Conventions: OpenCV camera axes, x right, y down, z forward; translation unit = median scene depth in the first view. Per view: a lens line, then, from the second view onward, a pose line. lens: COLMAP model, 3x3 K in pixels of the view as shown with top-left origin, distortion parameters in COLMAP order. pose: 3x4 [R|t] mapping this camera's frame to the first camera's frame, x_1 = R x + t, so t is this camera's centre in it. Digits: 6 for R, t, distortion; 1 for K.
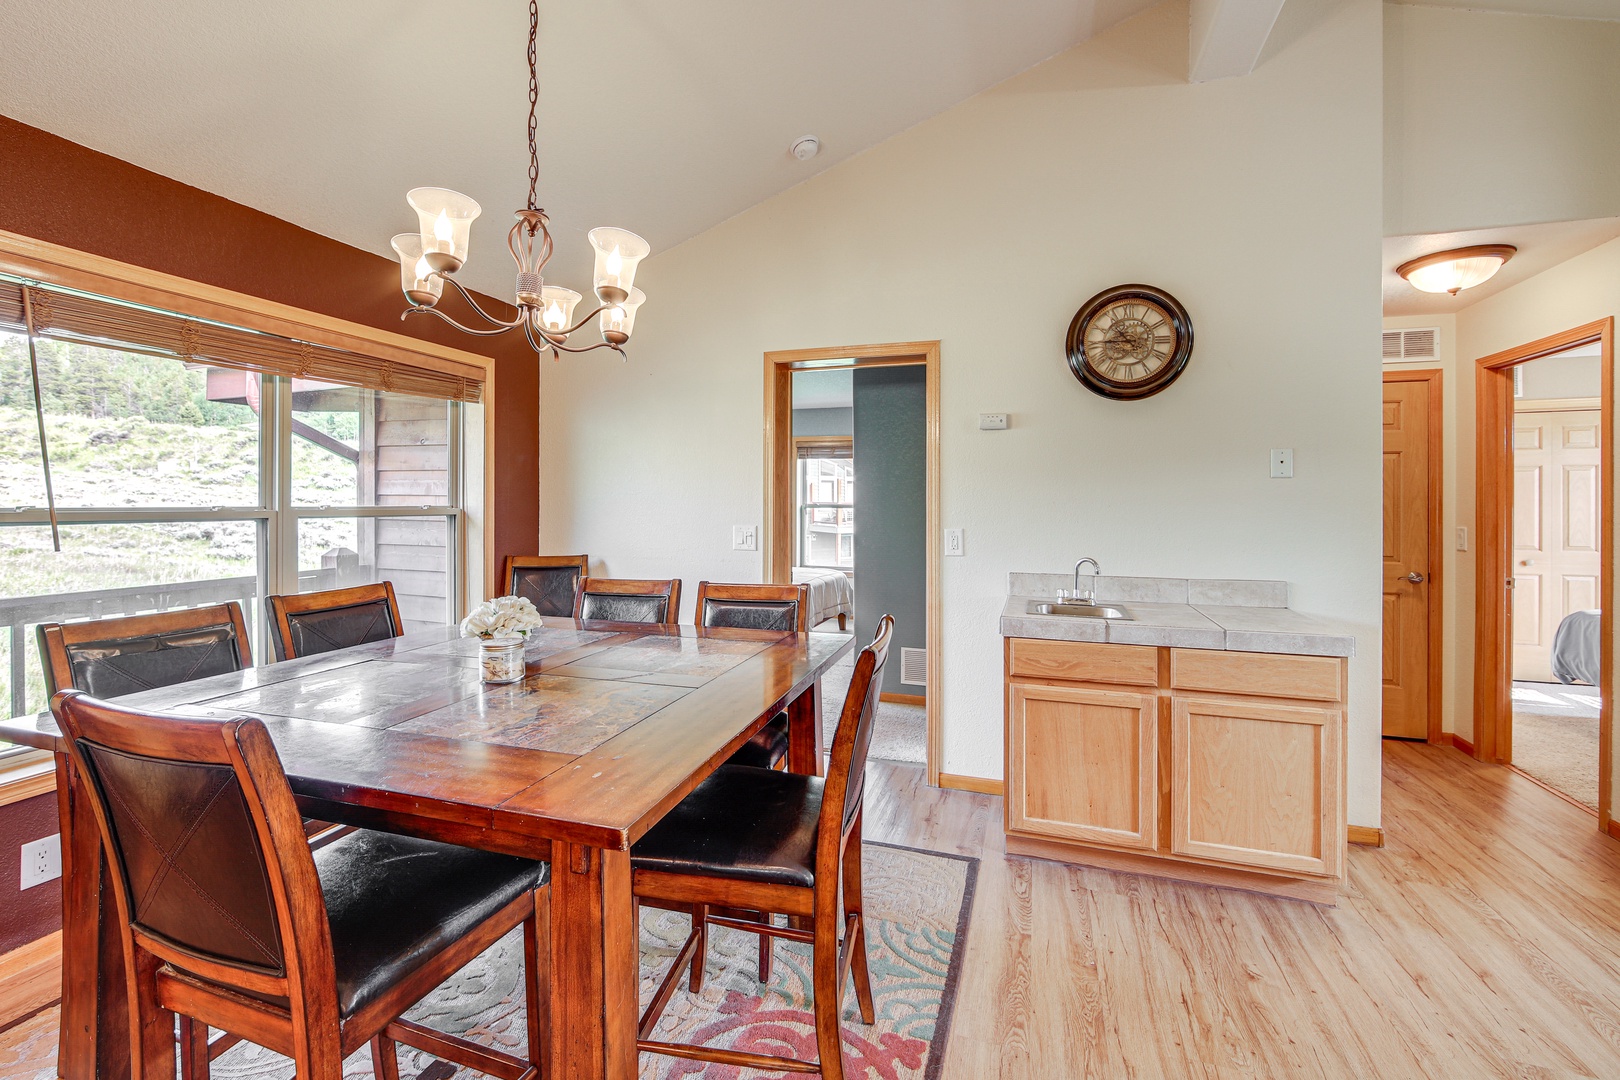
lens RADIAL K [[680.7, 0, 810.0], [0, 680.7, 540.0], [0, 0, 1]] dist [-0.003956, 0.001256]
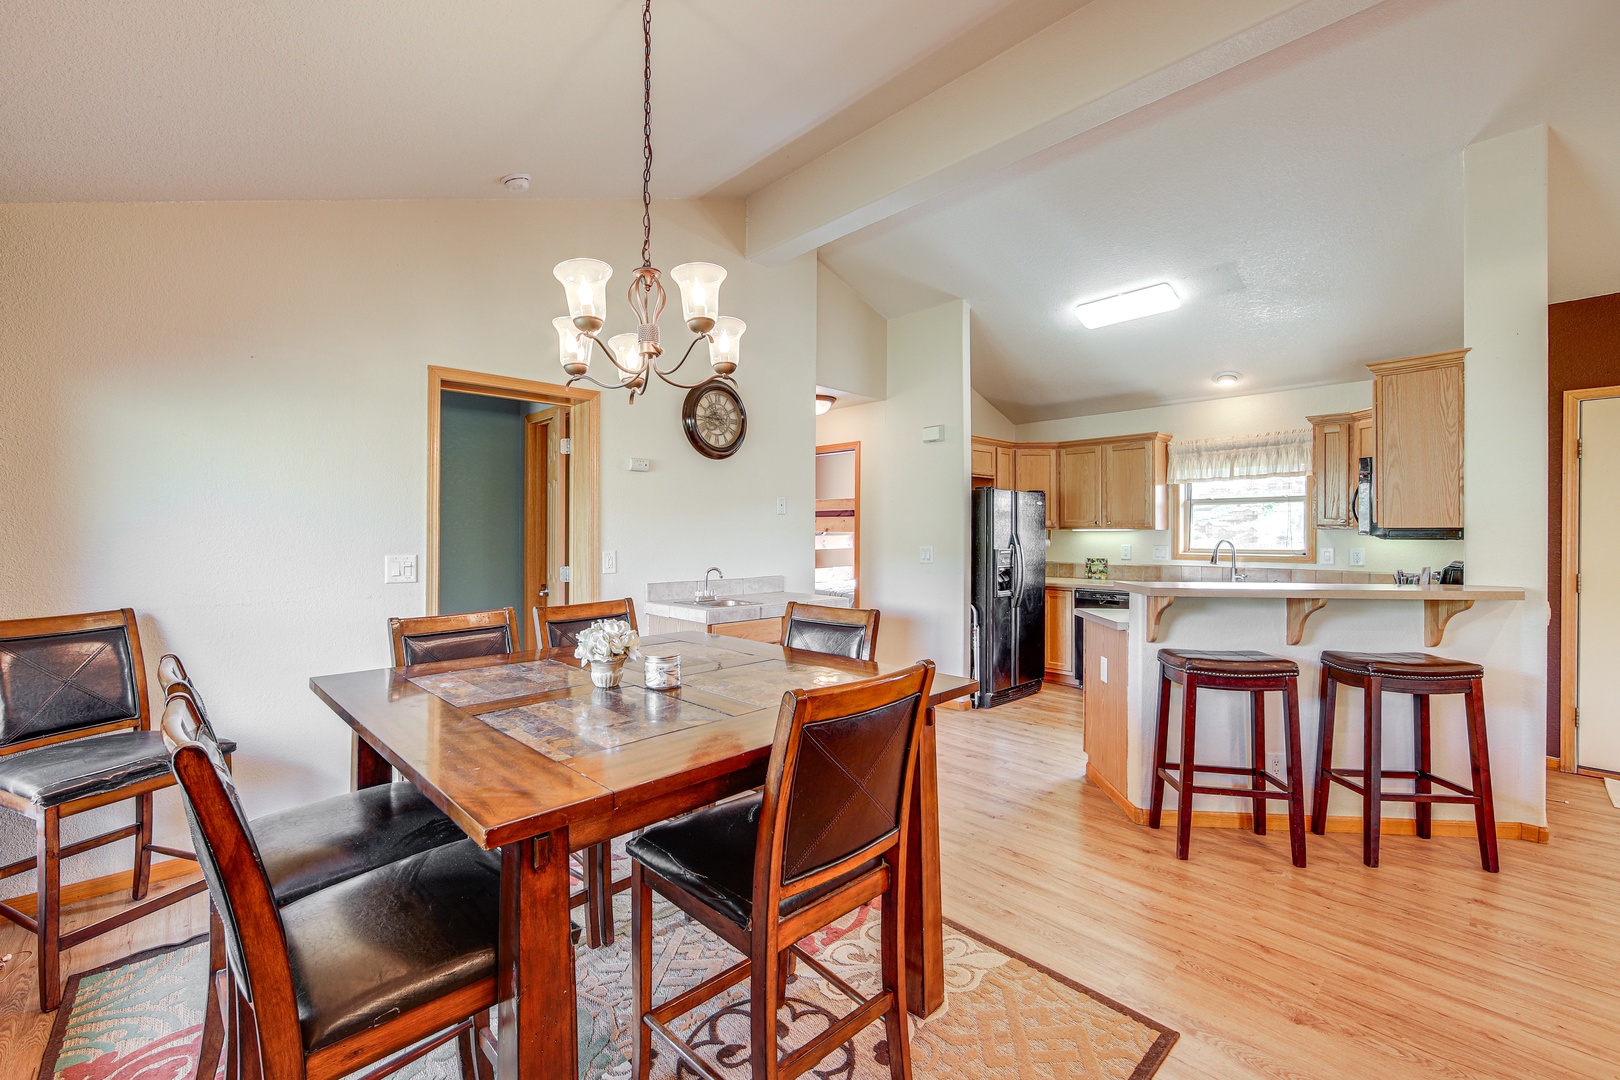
lens RADIAL K [[680.7, 0, 810.0], [0, 680.7, 540.0], [0, 0, 1]] dist [-0.003956, 0.001256]
pose [[0.464831, -0.012287, 0.885314, -0.742294], [0.056474, 0.998279, -0.015797, 0.003805], [-0.883596, 0.057340, 0.464725, 0.152337]]
